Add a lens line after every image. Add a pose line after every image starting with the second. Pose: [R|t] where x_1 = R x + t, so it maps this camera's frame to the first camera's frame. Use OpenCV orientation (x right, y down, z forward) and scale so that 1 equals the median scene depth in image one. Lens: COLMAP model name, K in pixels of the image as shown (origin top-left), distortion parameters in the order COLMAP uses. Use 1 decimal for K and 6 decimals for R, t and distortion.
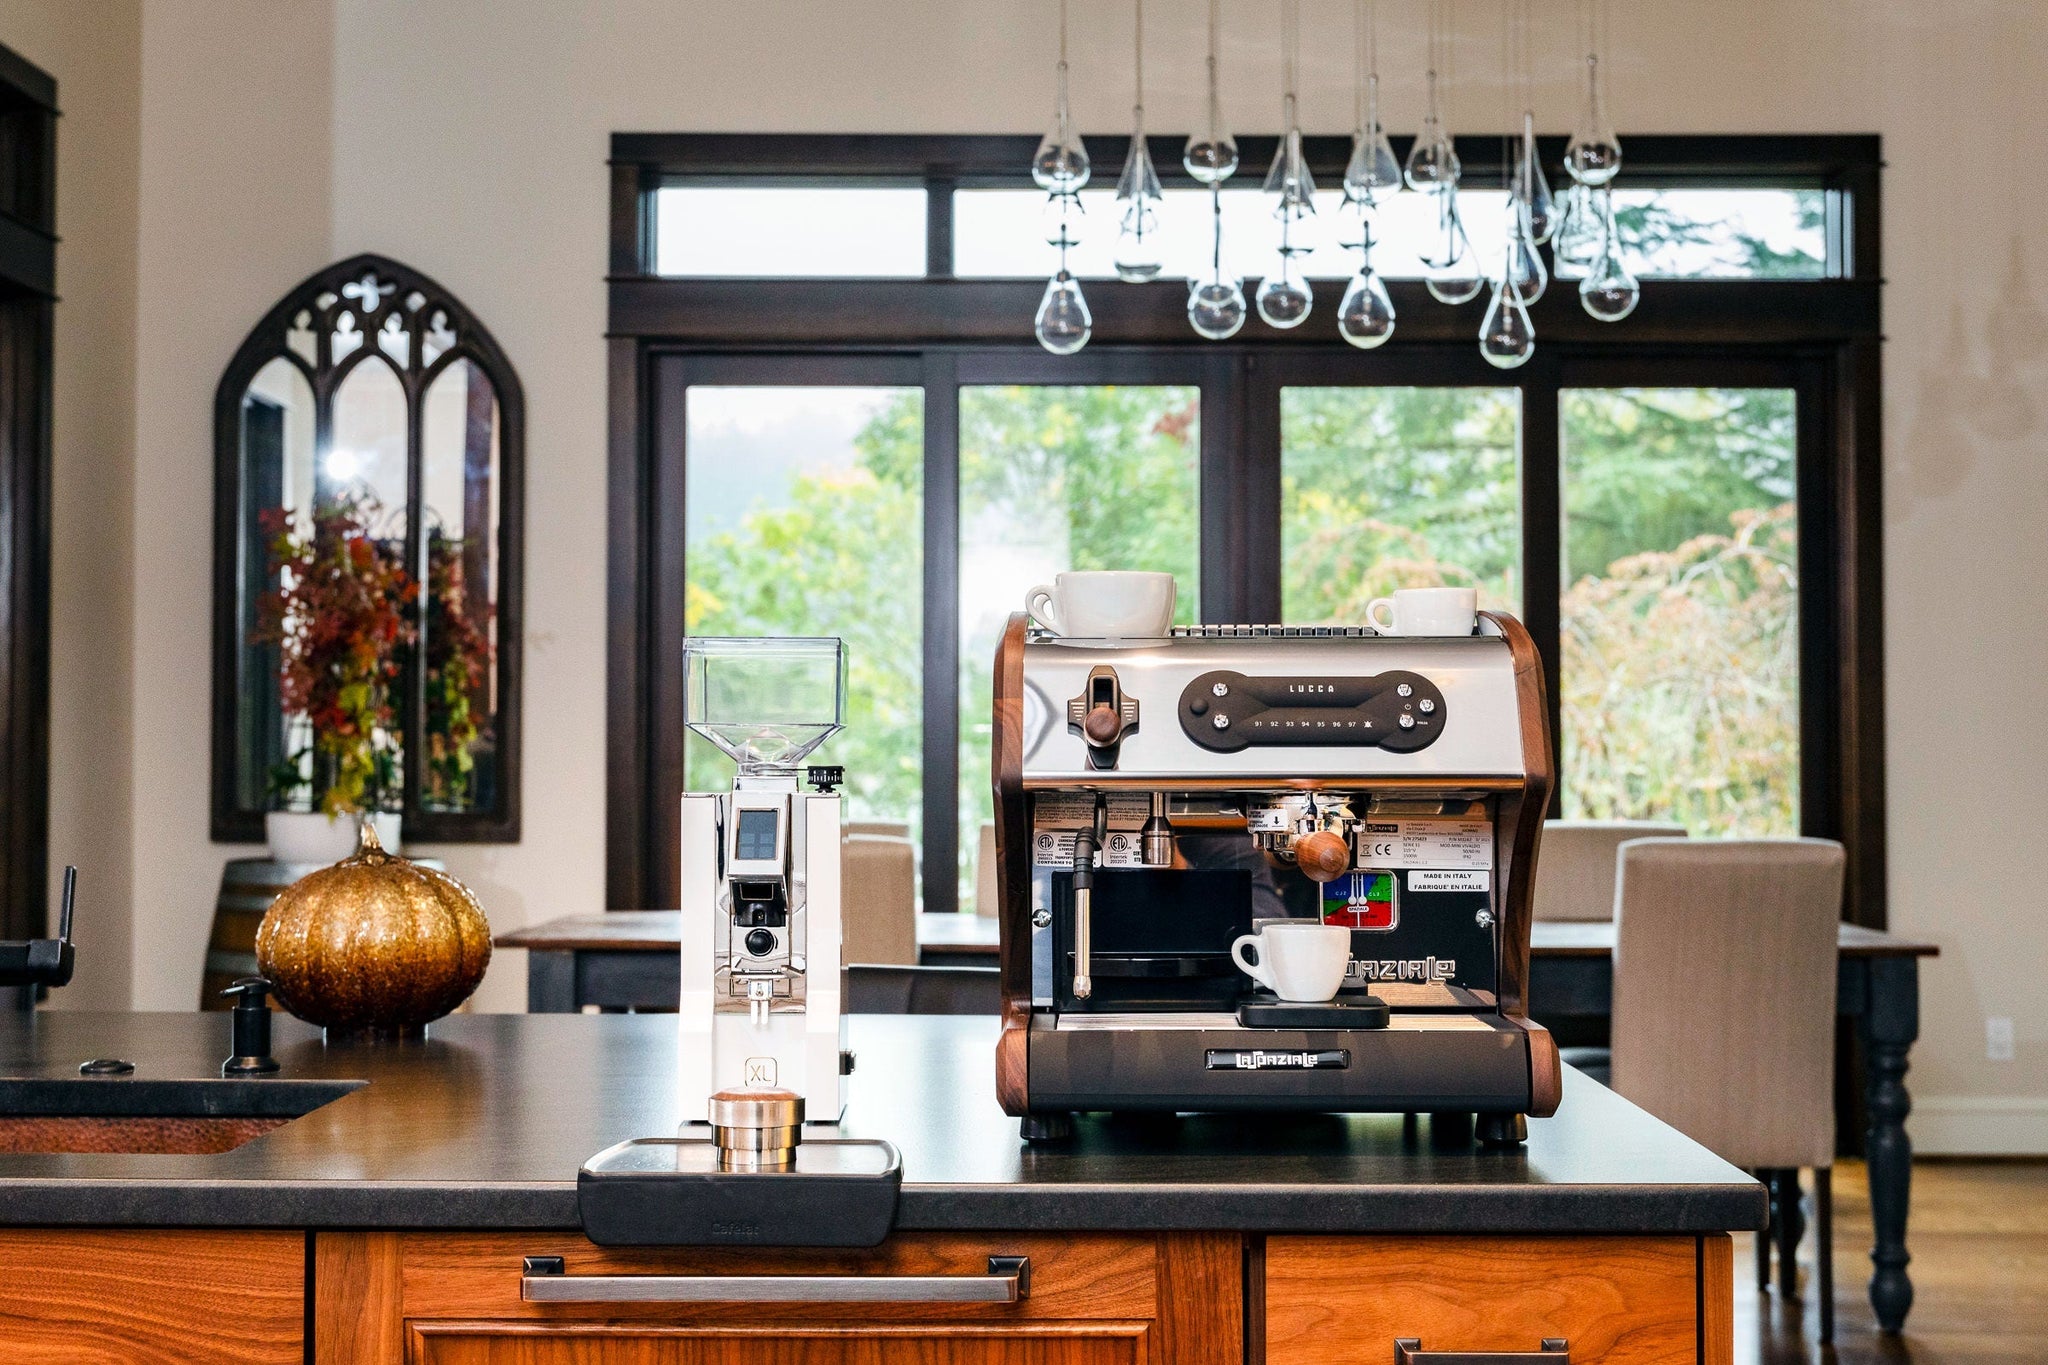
lens RADIAL K [[2731.4, 0, 1024.2], [0, 2731.4, 685.5], [0, 0, 1]] dist [-0.007246, 0.000000]
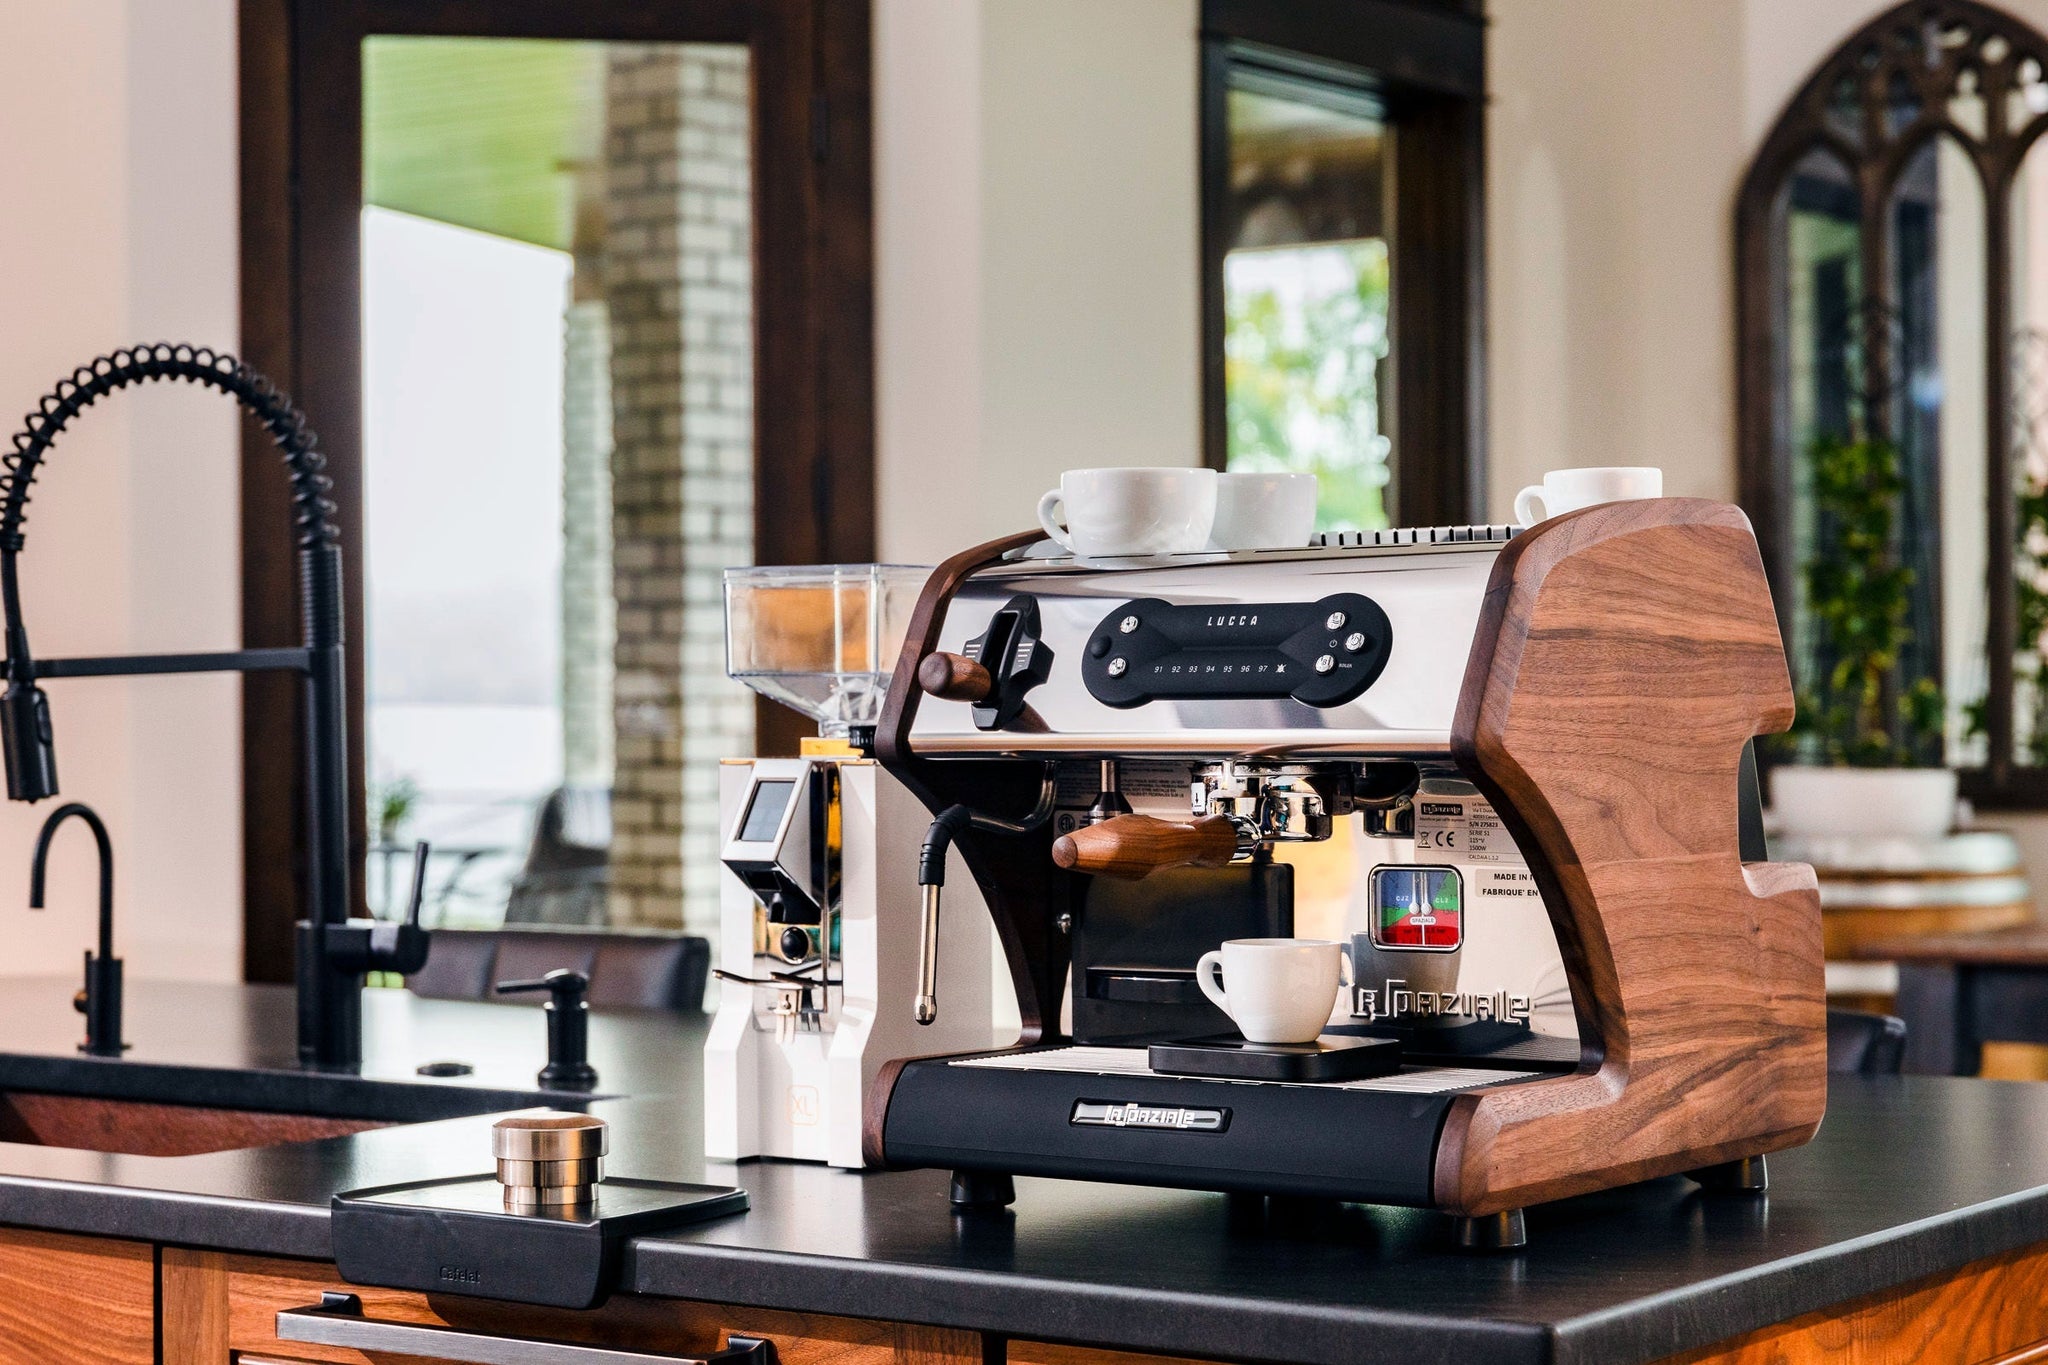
lens RADIAL K [[3878.0, 0, 1027.8], [0, 3878.0, 683.0], [0, 0, 1]] dist [0.027632, 0.000000]
pose [[0.822869, -0.009700, -0.568148, 0.703062], [0.024116, 0.999550, 0.017863, -0.002466], [0.567719, -0.028400, 0.822732, 0.107471]]
